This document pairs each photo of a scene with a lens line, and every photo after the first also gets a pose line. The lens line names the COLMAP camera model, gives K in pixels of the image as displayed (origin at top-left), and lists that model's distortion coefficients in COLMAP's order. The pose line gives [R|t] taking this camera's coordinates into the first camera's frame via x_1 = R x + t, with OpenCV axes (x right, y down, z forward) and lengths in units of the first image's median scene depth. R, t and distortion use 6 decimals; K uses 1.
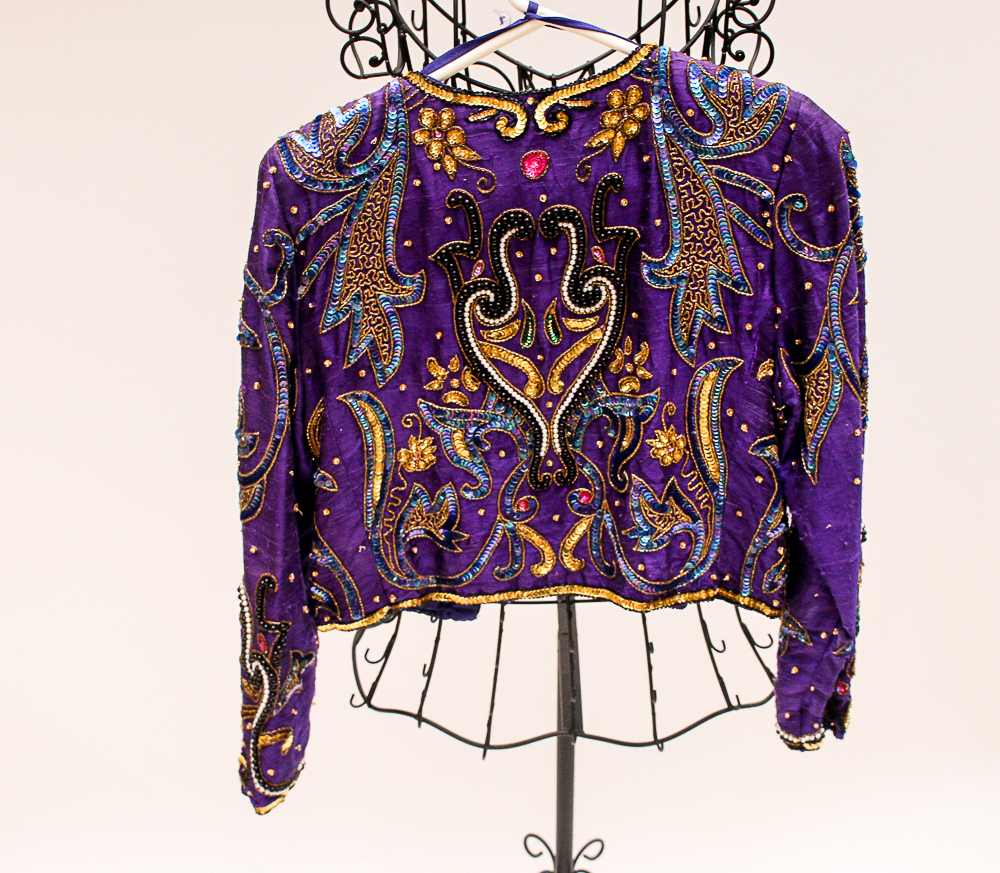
lens RADIAL K [[1623.1, 0, 521.3], [0, 1623.1, 439.2], [0, 0, 1]] dist [-0.000483, -0.039604]
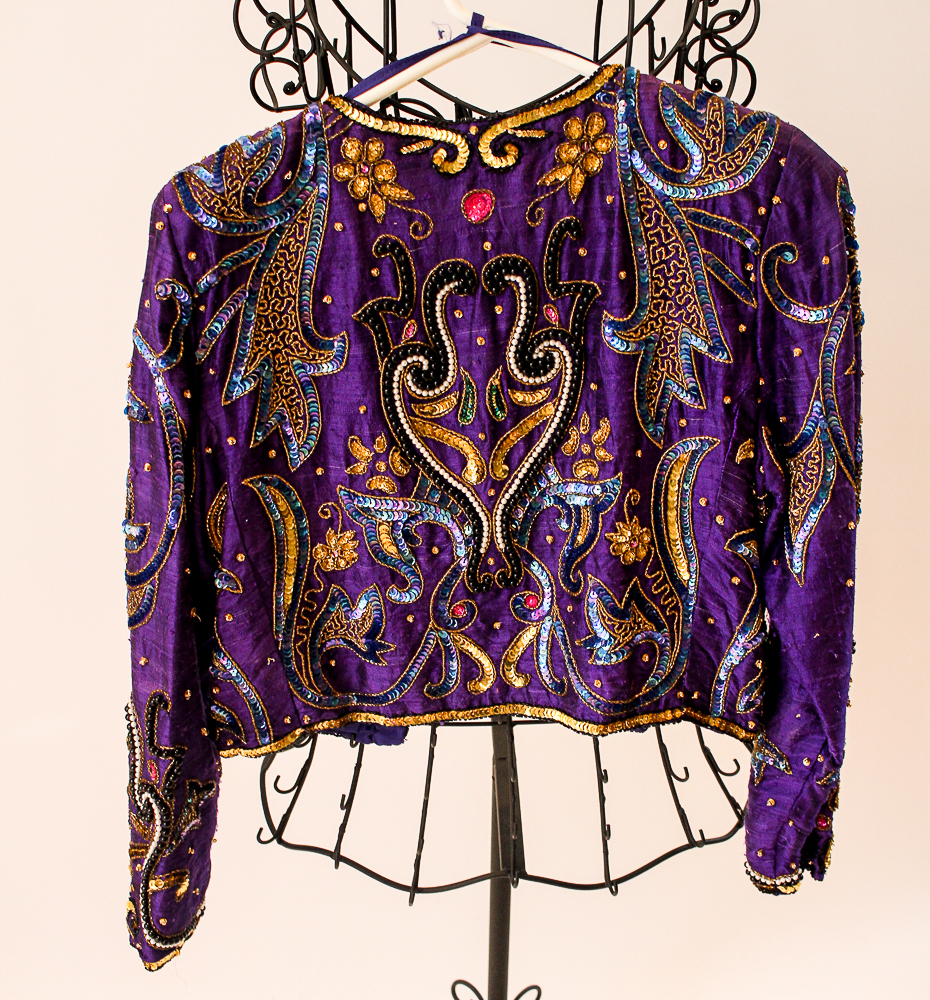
lens RADIAL K [[1527.7, 0, 465.0], [0, 1527.7, 500.0], [0, 0, 1]] dist [-0.056794, -0.006446]
pose [[0.999759, 0.004195, 0.021545, -0.014226], [-0.003322, 0.999179, -0.040385, 0.015497], [-0.021697, 0.040304, 0.998952, 0.200970]]
